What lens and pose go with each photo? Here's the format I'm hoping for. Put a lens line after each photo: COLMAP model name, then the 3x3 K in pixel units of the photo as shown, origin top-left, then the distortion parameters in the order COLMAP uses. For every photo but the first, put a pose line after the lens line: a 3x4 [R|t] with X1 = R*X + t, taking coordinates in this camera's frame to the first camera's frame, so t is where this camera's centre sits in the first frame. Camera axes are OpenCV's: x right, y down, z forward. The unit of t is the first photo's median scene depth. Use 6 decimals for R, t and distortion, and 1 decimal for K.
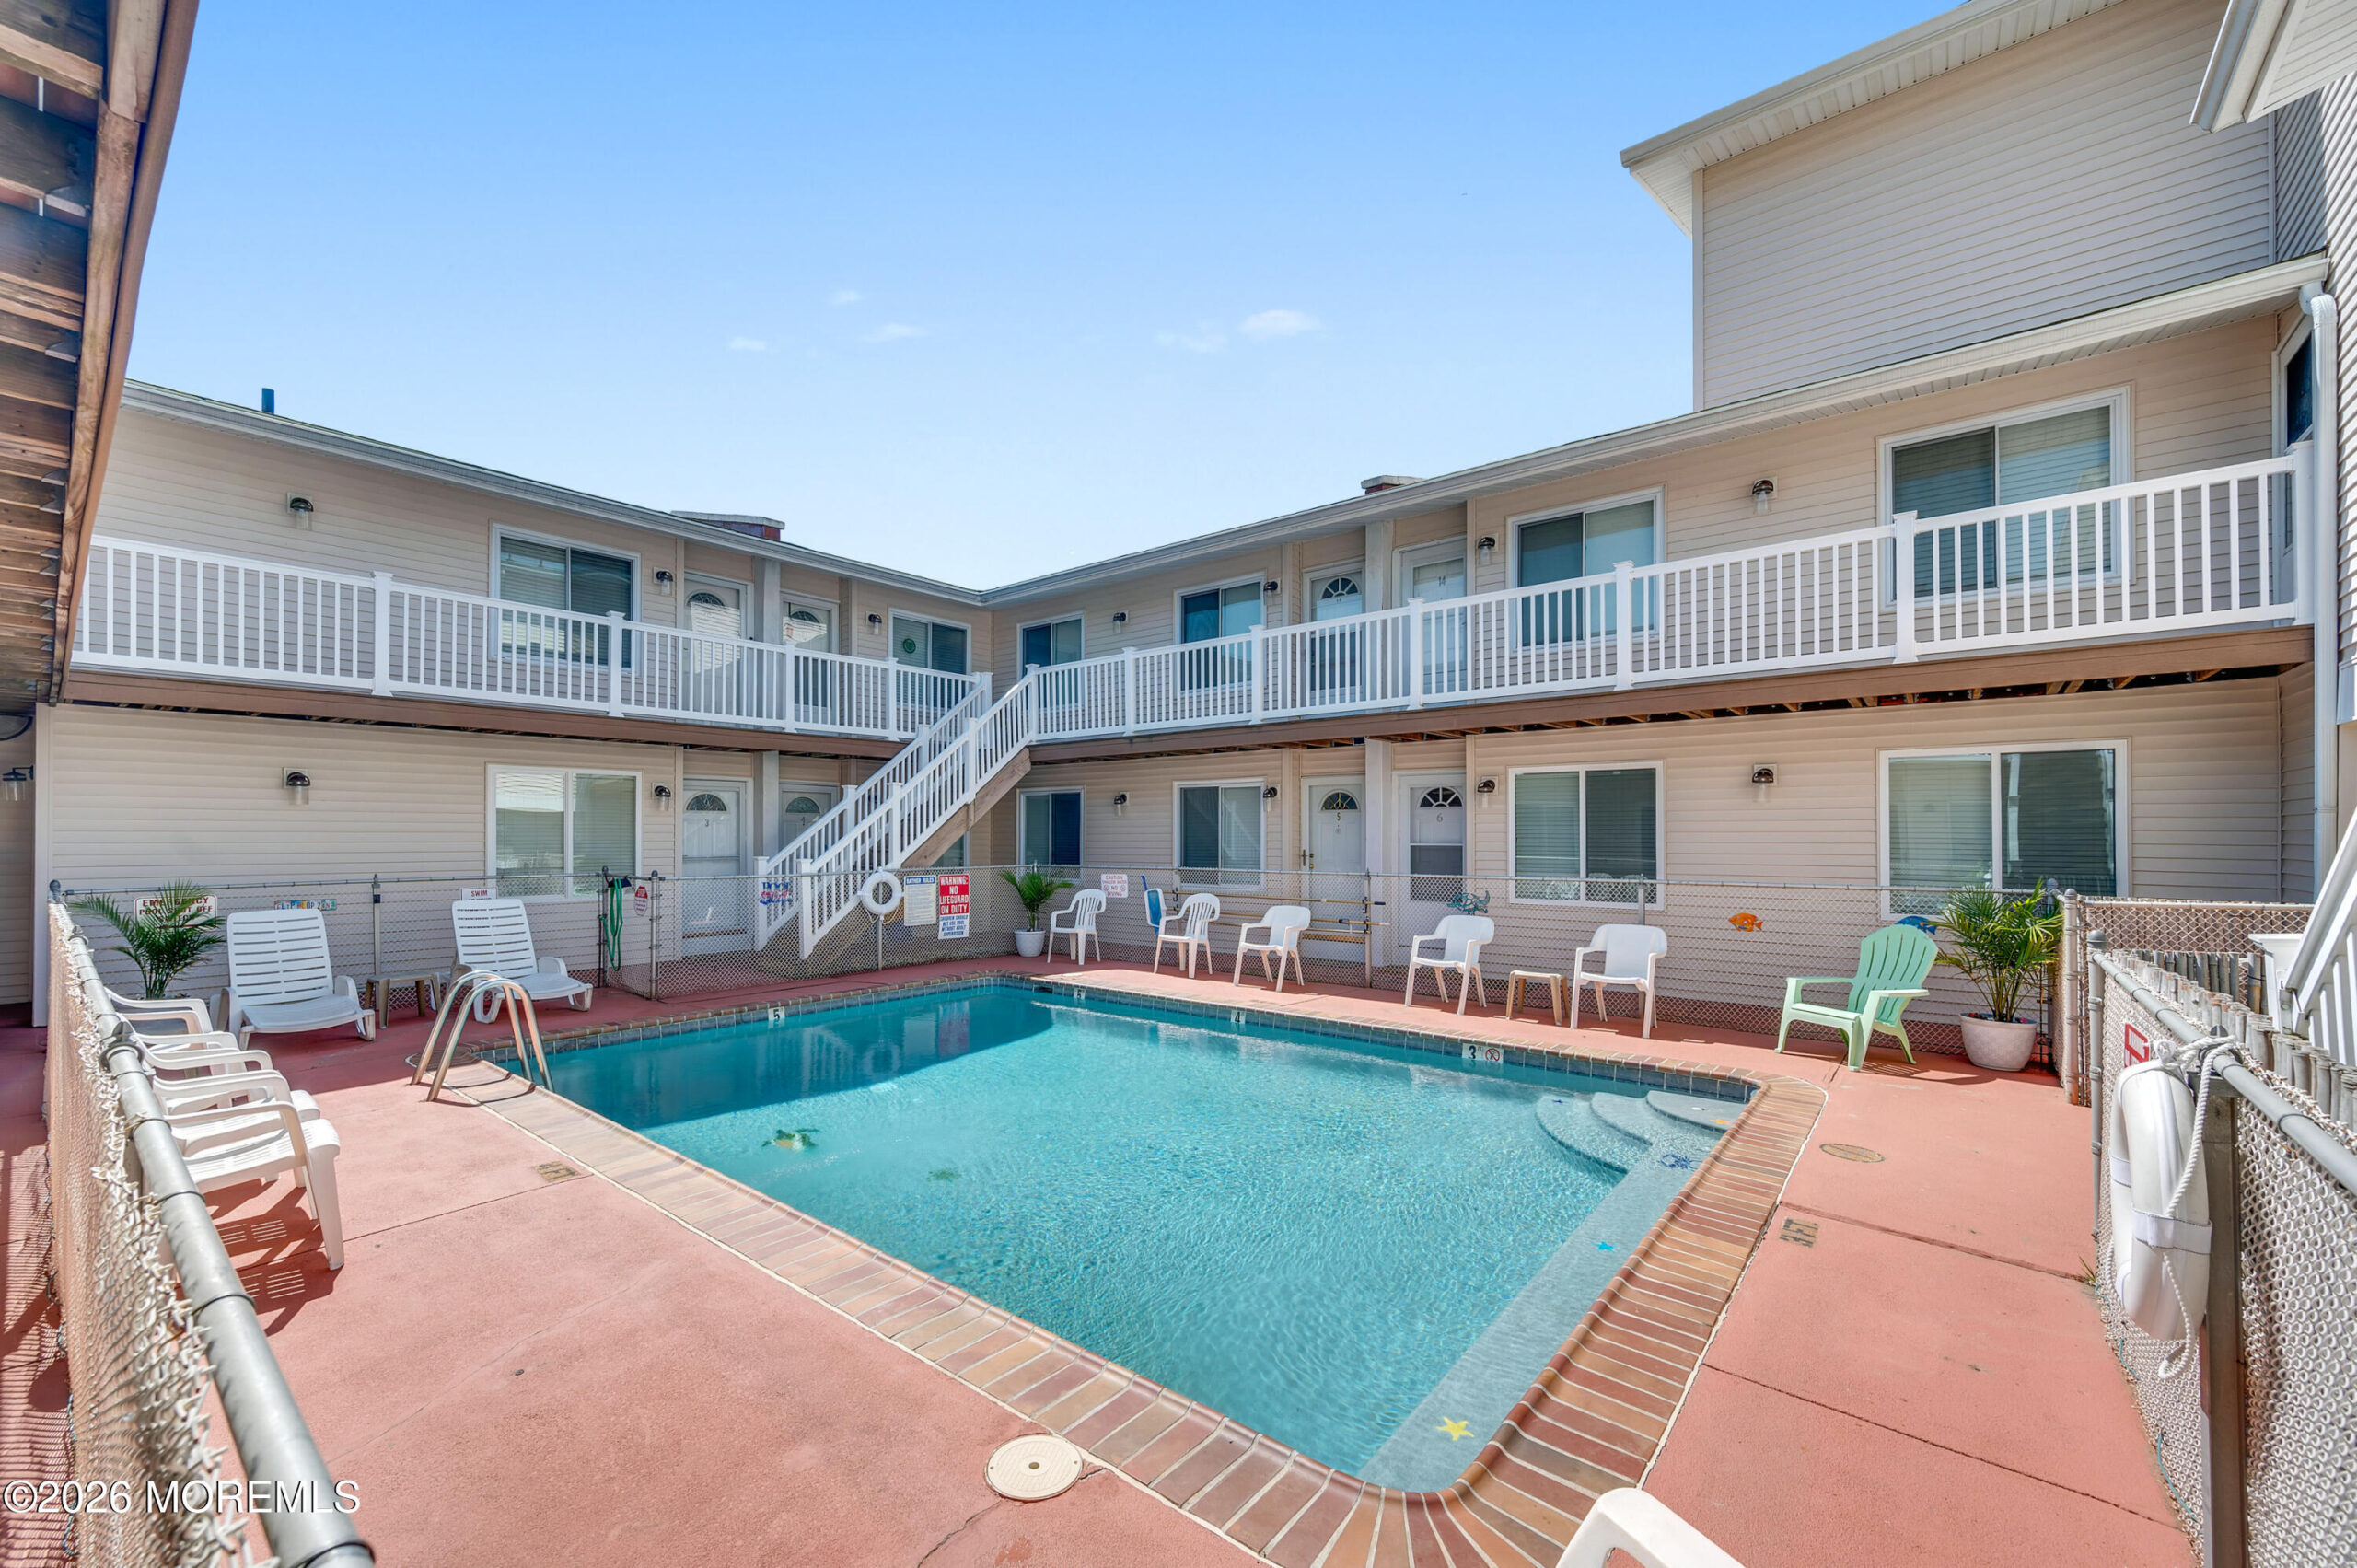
lens RADIAL K [[948.5, 0, 1174.9], [0, 948.5, 824.6], [0, 0, 1]] dist [-0.000211, -0.000052]
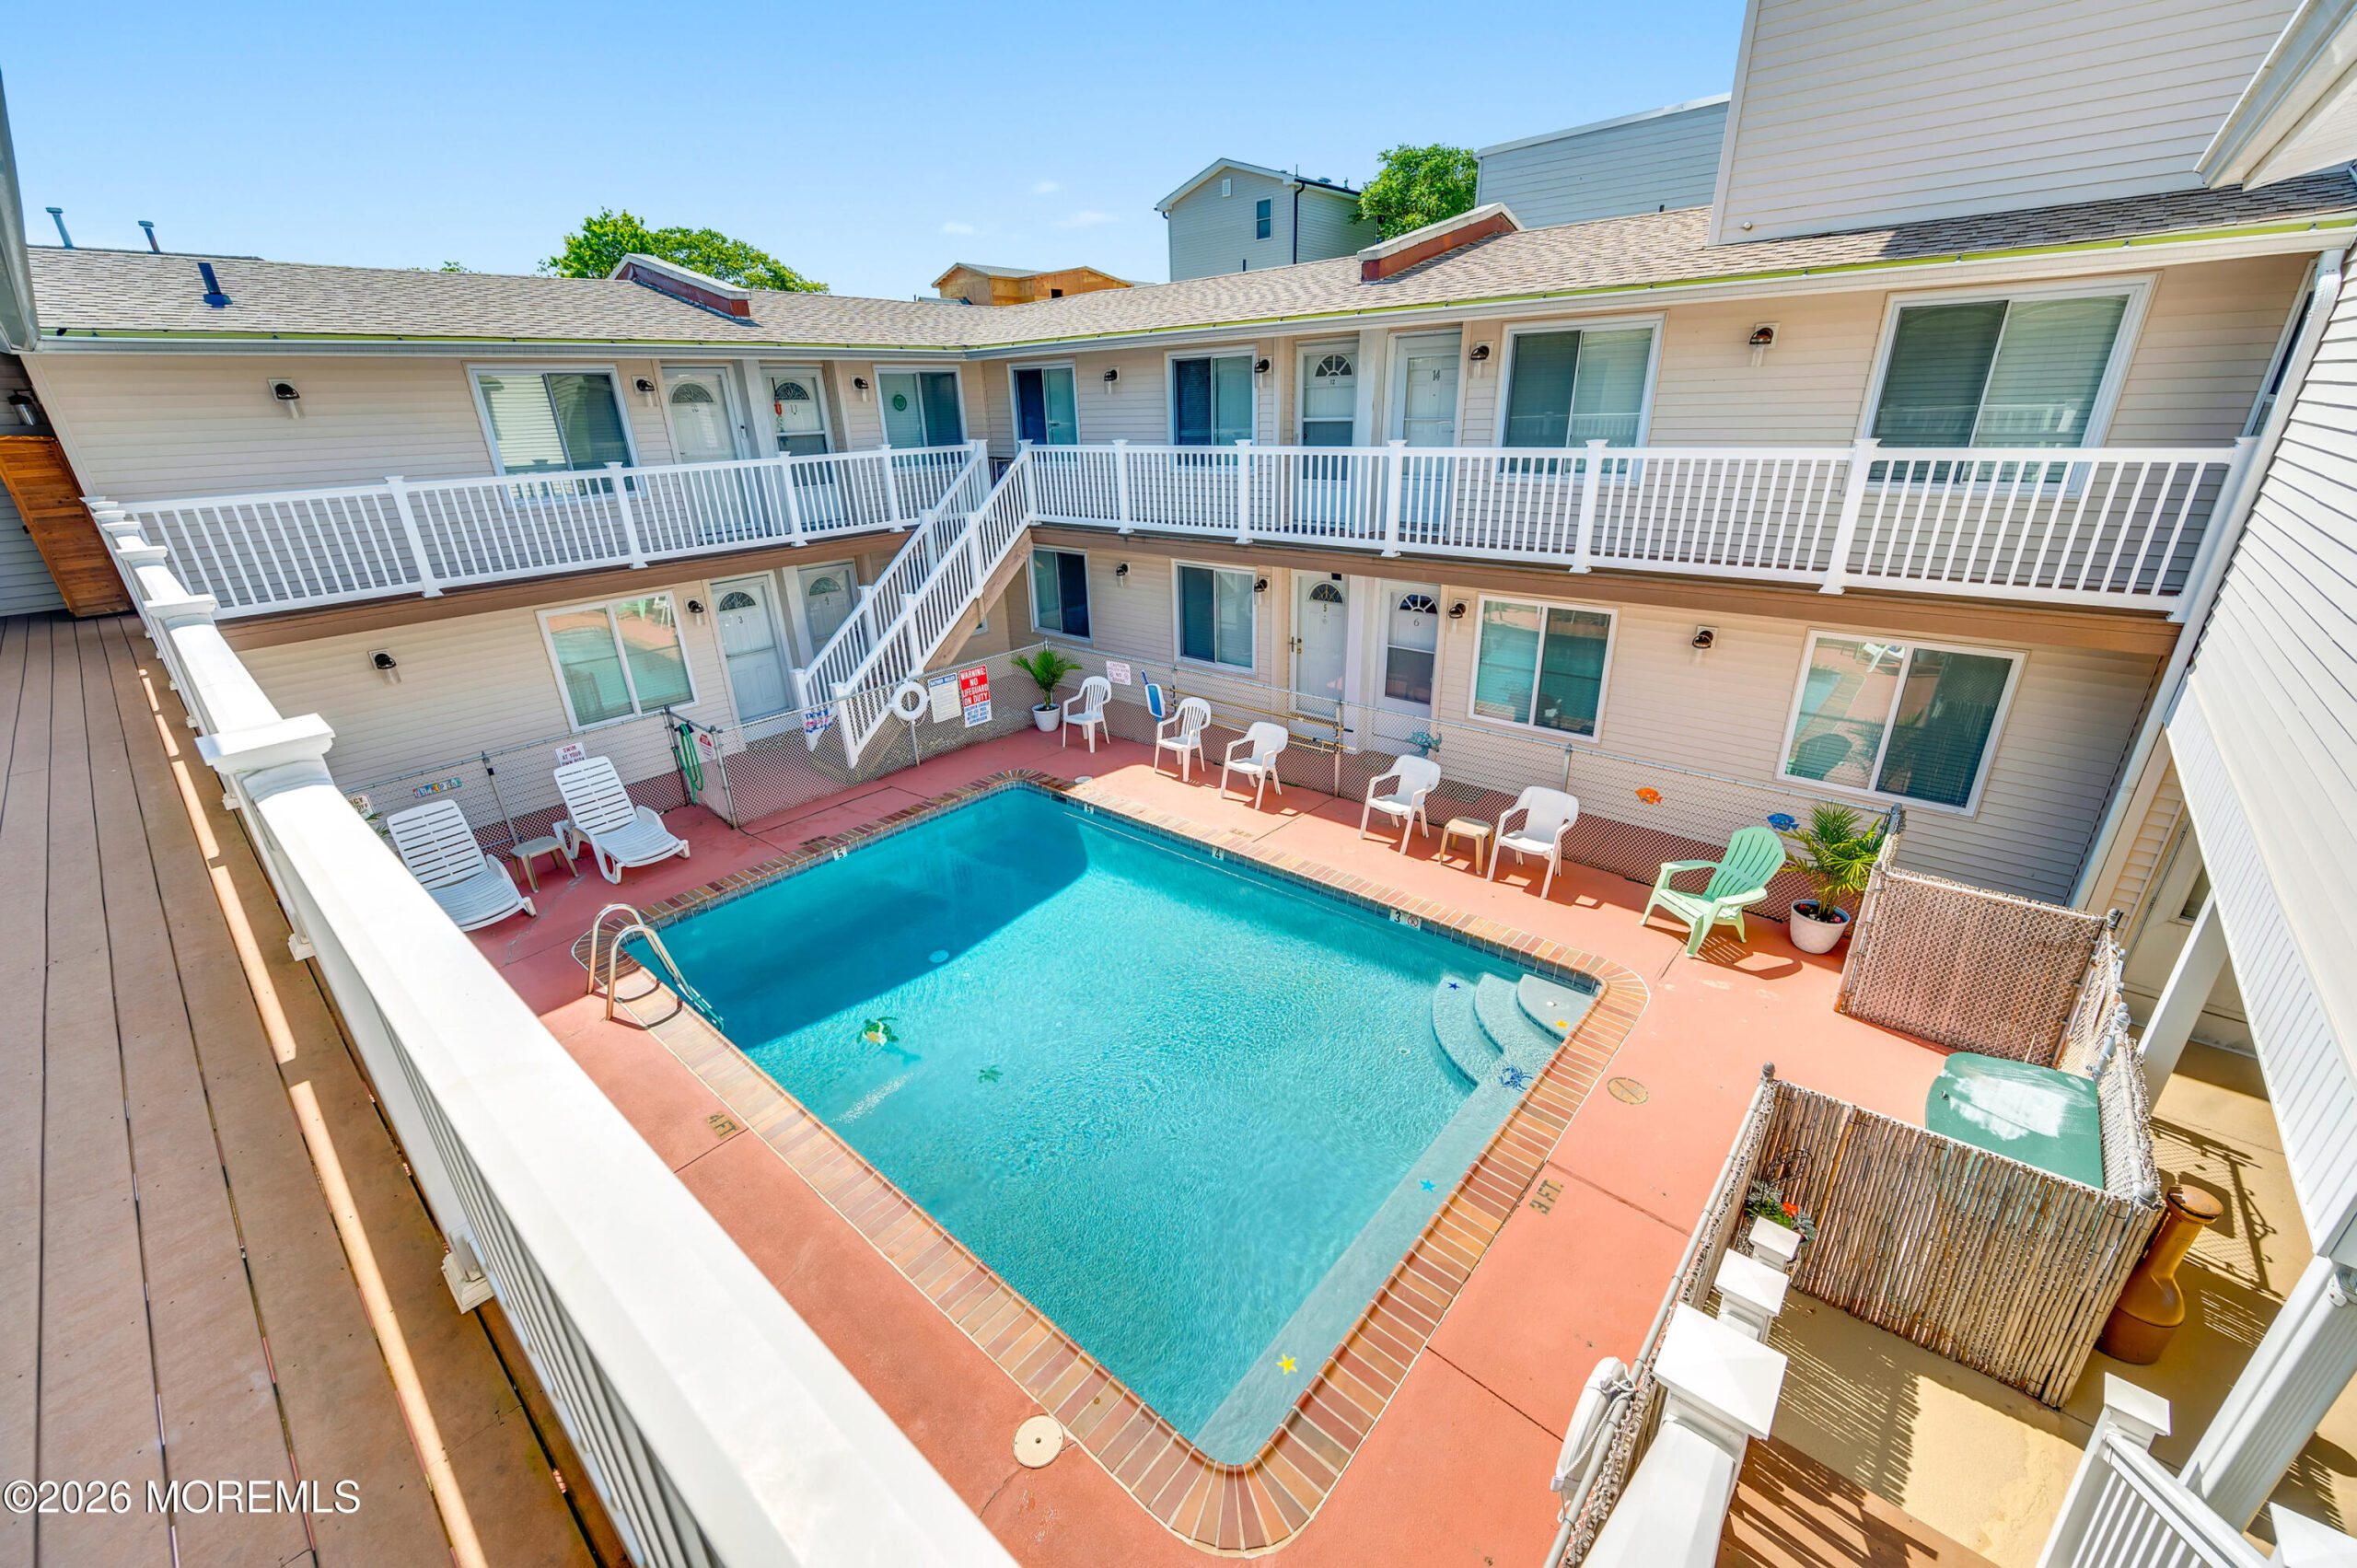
lens RADIAL K [[929.8, 0, 1178.5], [0, 929.8, 784.0], [0, 0, 1]] dist [-0.001074, -0.000178]
pose [[0.999078, -0.020320, -0.037819, 0.046133], [0.033572, 0.918850, 0.393177, -0.252082], [0.026761, -0.394084, 0.918685, -0.038161]]
